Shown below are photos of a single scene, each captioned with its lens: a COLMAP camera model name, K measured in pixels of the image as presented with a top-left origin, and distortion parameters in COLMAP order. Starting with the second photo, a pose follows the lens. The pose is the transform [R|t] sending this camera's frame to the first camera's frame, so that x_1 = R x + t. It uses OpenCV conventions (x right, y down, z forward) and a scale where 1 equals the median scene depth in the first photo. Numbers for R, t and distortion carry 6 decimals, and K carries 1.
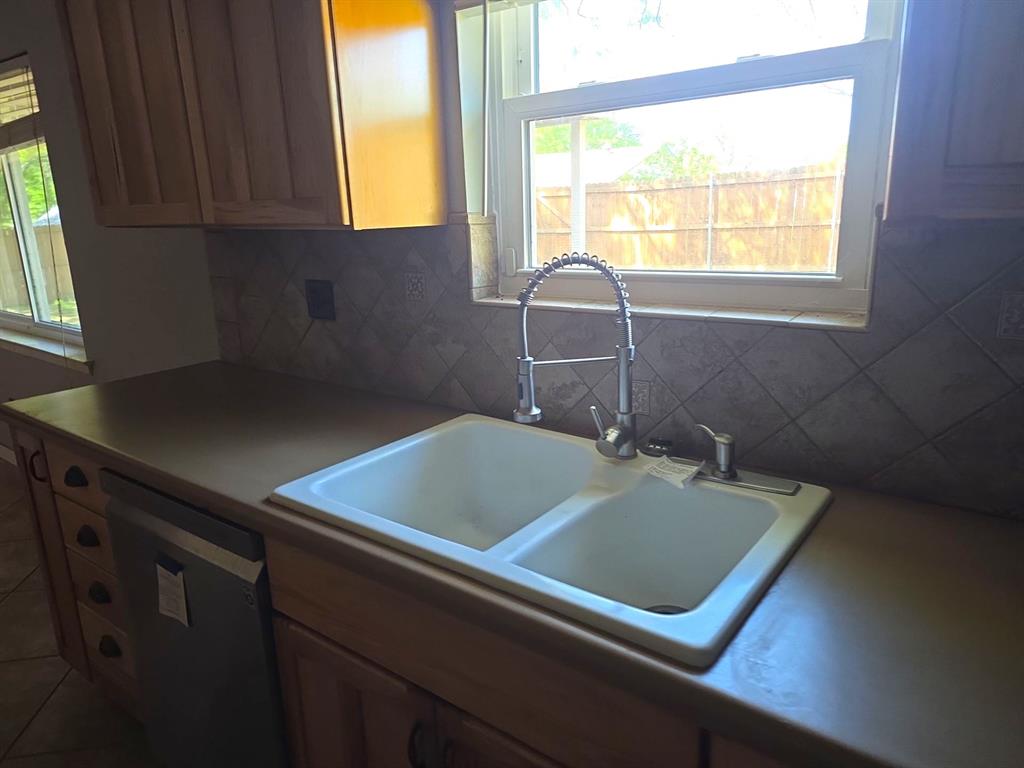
lens RADIAL K [[684.2, 0, 514.9], [0, 684.2, 380.1], [0, 0, 1]] dist [0.053606, 0.001314]
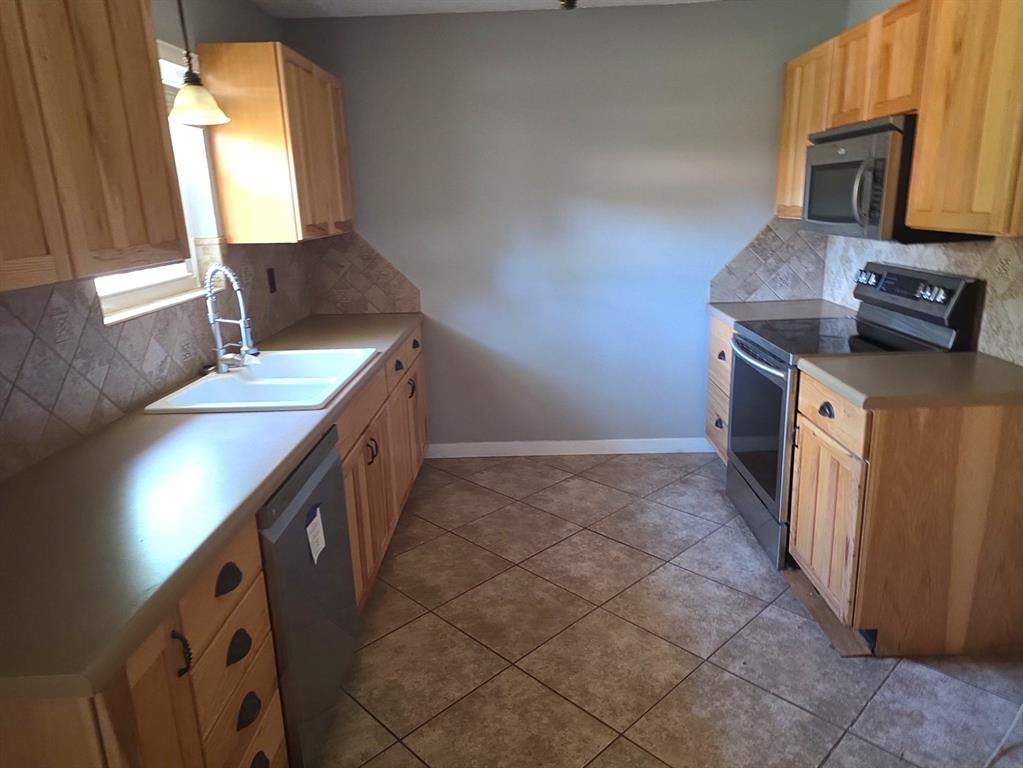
lens RADIAL K [[683.5, 0, 518.9], [0, 683.5, 386.8], [0, 0, 1]] dist [0.053606, 0.001314]
pose [[-0.566863, -0.175013, 0.805007, -1.487984], [0.263801, 0.887156, 0.378634, -0.290543], [-0.780432, 0.426995, -0.456728, 1.033508]]
